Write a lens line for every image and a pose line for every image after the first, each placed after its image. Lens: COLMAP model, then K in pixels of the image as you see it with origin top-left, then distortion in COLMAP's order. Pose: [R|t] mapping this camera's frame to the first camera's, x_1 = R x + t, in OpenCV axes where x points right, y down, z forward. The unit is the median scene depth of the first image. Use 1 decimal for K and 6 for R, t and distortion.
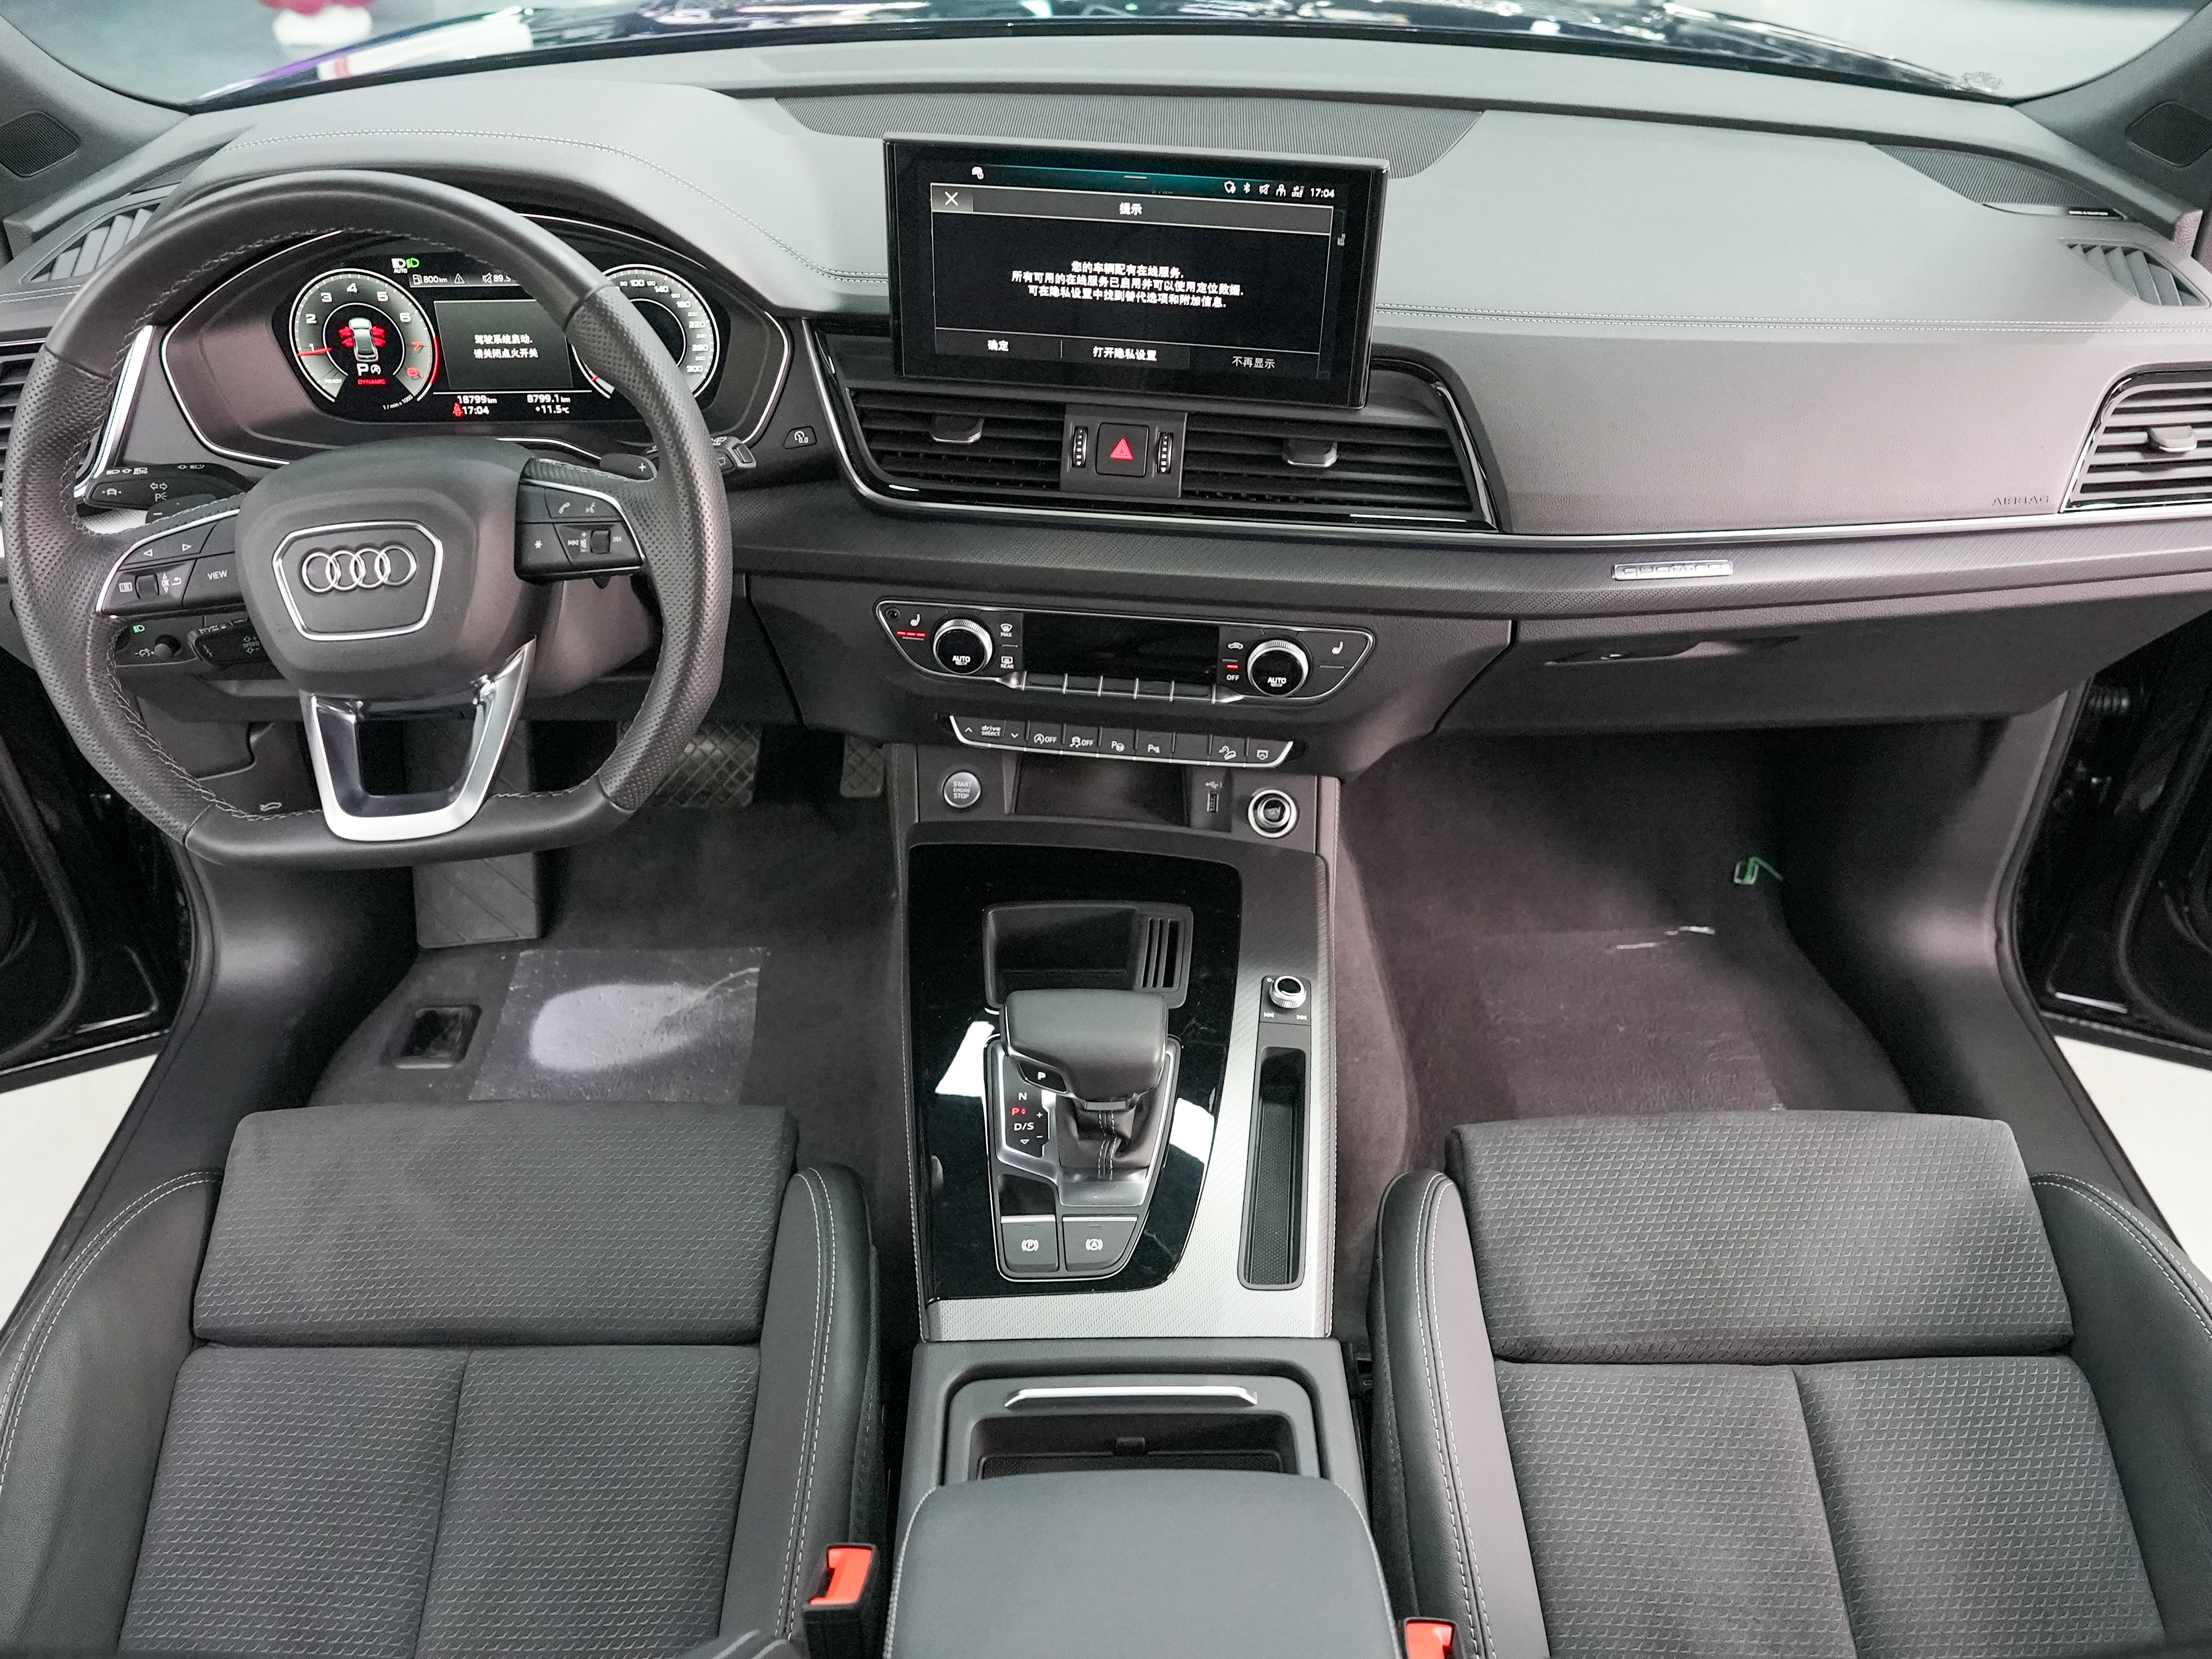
lens RADIAL K [[1582.9, 0, 1102.2], [0, 1582.9, 840.3], [0, 0, 1]] dist [-0.061864, 0.006140]
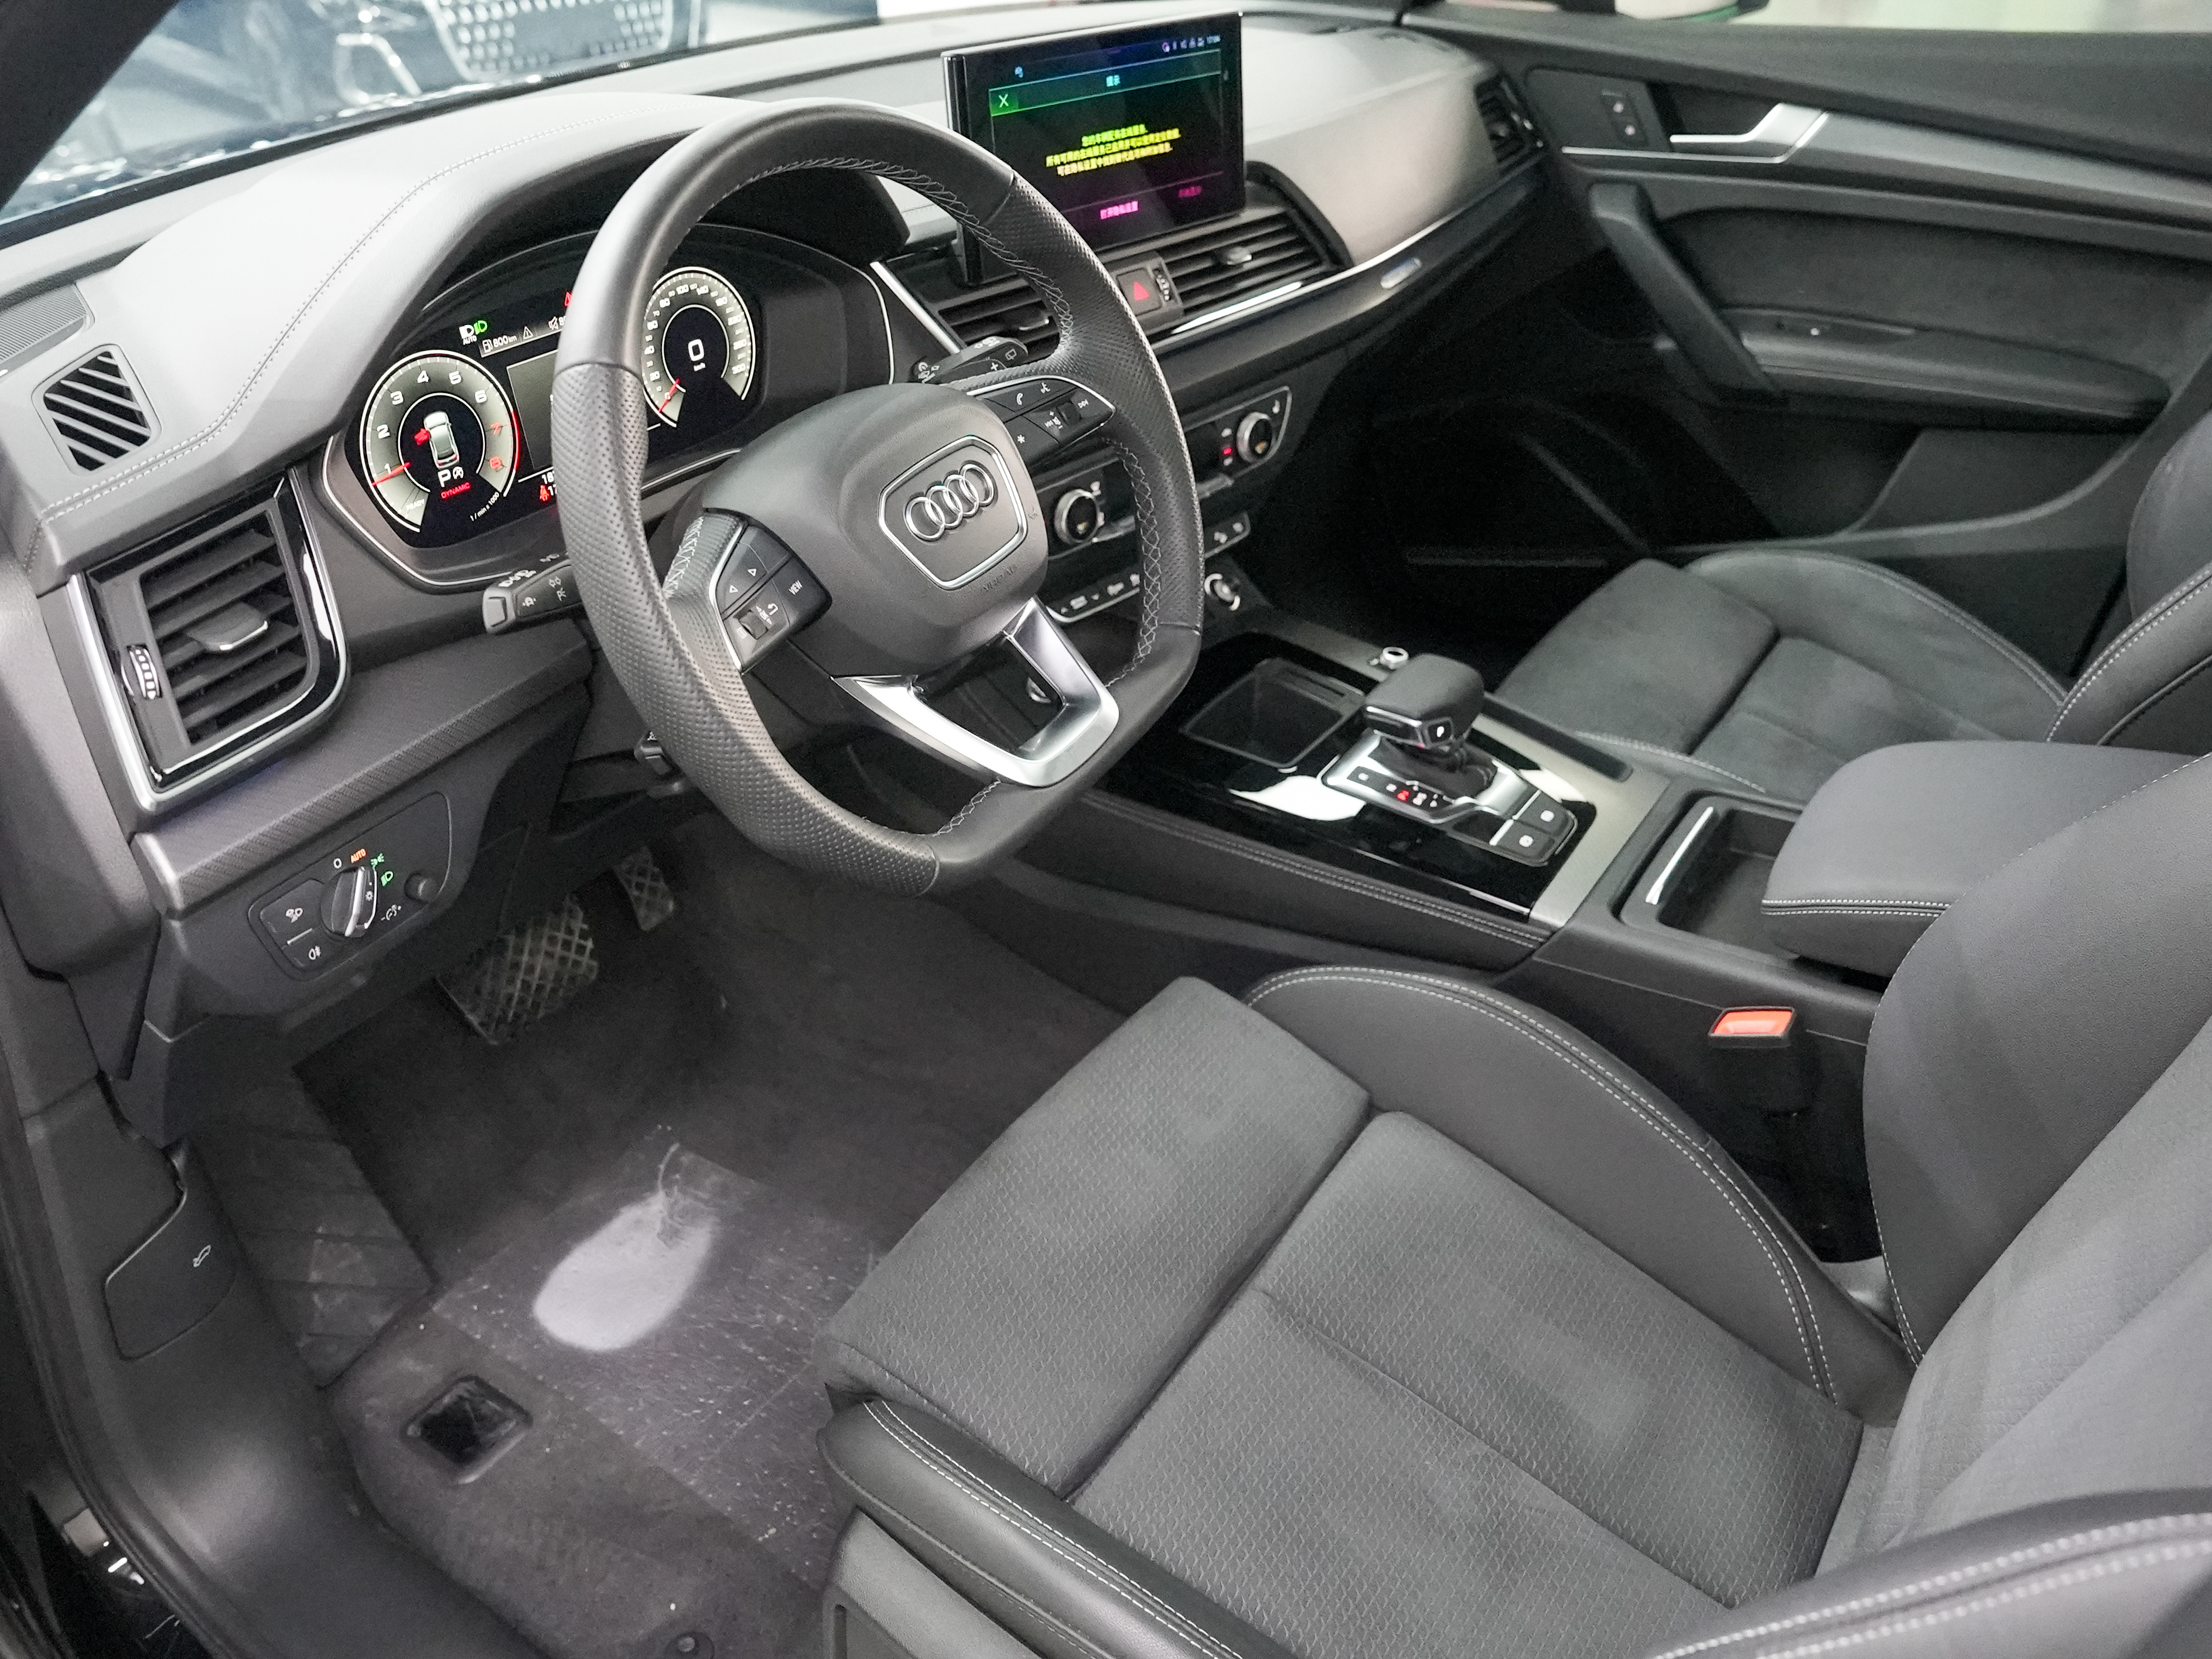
lens RADIAL K [[1582.9, 0, 1098.2], [0, 1582.9, 825.9], [0, 0, 1]] dist [-0.061864, 0.006140]
pose [[0.598906, -0.471689, 0.647164, -0.910815], [0.540317, 0.834478, 0.108187, -0.056470], [-0.591075, 0.284880, 0.754635, 0.239691]]
